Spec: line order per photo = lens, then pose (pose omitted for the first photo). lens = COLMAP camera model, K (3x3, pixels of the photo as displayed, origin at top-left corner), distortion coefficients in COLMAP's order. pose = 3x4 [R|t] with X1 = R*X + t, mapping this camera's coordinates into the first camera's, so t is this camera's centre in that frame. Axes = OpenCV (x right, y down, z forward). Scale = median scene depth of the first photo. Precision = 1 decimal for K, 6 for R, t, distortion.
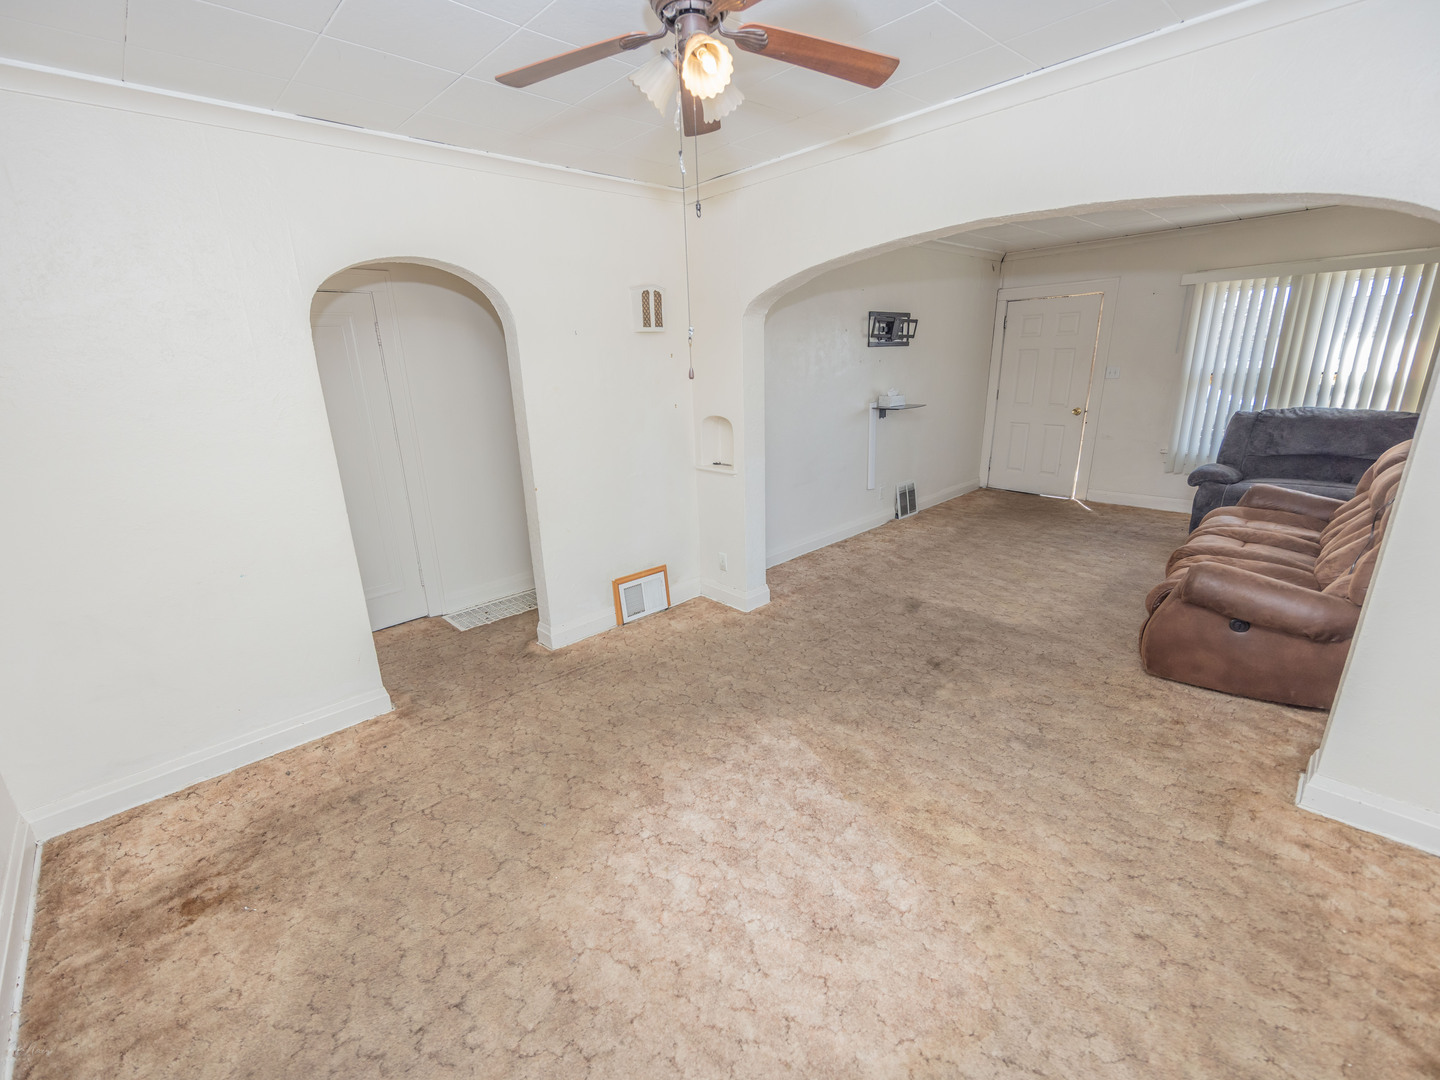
lens RADIAL K [[621.9, 0, 723.0], [0, 621.9, 546.3], [0, 0, 1]] dist [-0.003595, -0.000124]
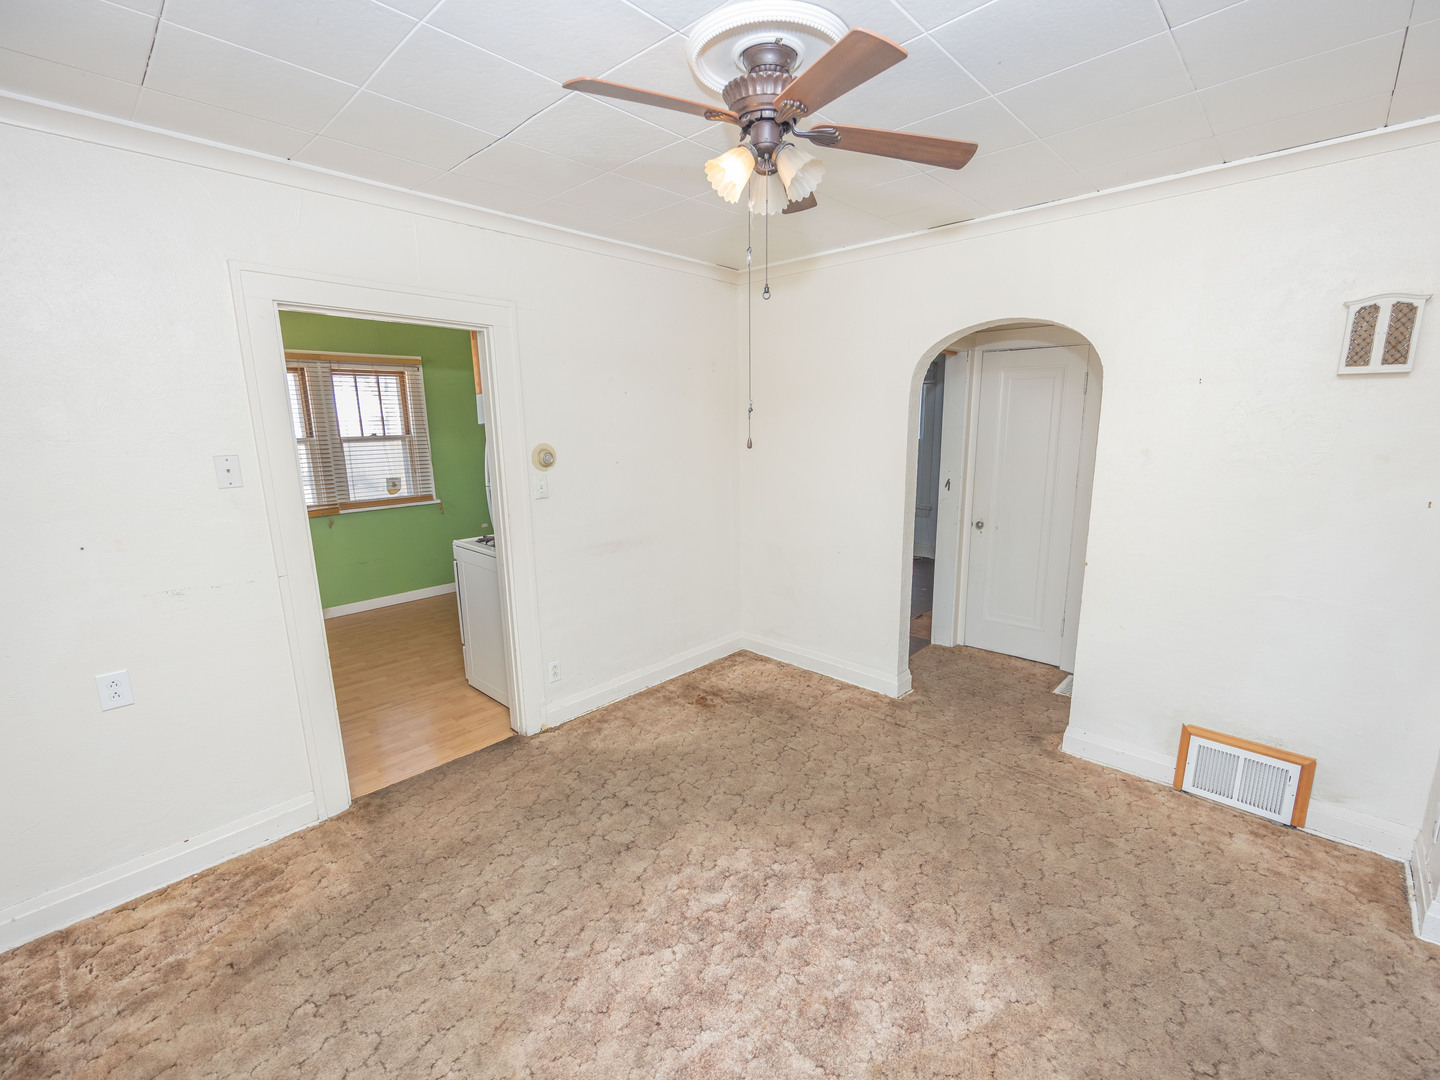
lens RADIAL K [[621.9, 0, 723.3], [0, 621.9, 540.9], [0, 0, 1]] dist [-0.003595, -0.000124]
pose [[0.049794, 0.230680, -0.971755, 0.616413], [-0.280588, 0.937008, 0.208054, -0.198254], [0.958536, 0.262303, 0.111384, 0.527846]]
